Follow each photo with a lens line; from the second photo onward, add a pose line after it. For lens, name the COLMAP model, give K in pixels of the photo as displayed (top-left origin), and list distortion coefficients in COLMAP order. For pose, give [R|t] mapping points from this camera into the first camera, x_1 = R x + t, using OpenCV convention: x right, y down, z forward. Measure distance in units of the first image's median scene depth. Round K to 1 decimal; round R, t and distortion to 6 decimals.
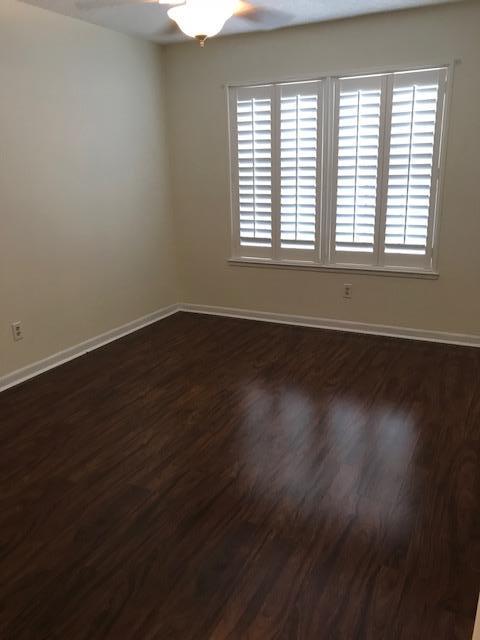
lens RADIAL K [[513.3, 0, 244.6], [0, 513.3, 335.8], [0, 0, 1]] dist [-0.037742, 0.000377]
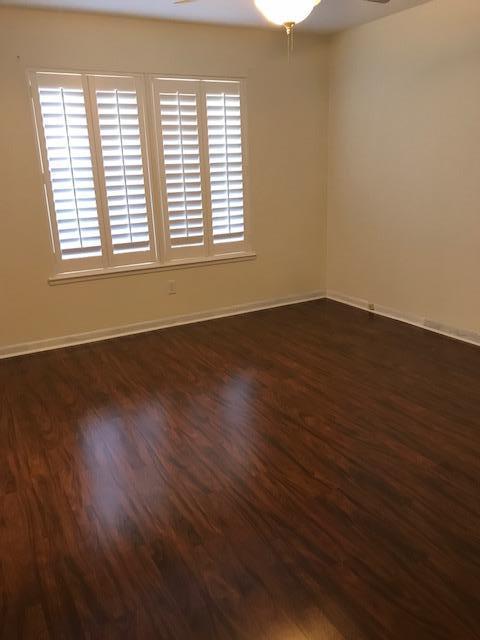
lens RADIAL K [[523.2, 0, 236.6], [0, 523.2, 321.2], [0, 0, 1]] dist [0.038646, -0.040544]
pose [[0.575784, -0.230551, 0.784423, -0.579403], [0.270764, 0.959050, 0.083130, -0.076755], [-0.771466, 0.164529, 0.614630, 0.276590]]
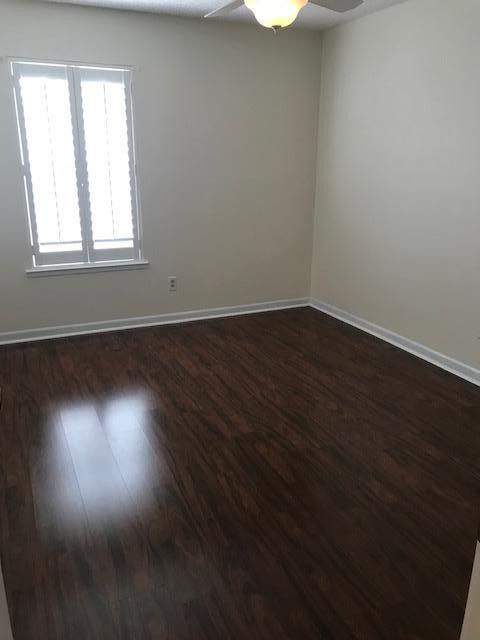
lens RADIAL K [[513.3, 0, 244.6], [0, 513.3, 335.8], [0, 0, 1]] dist [-0.037742, 0.000377]
pose [[0.619107, -0.220922, 0.753591, -0.489218], [0.214541, 0.970691, 0.108313, -0.064984], [-0.755433, 0.094619, 0.648359, 0.233269]]
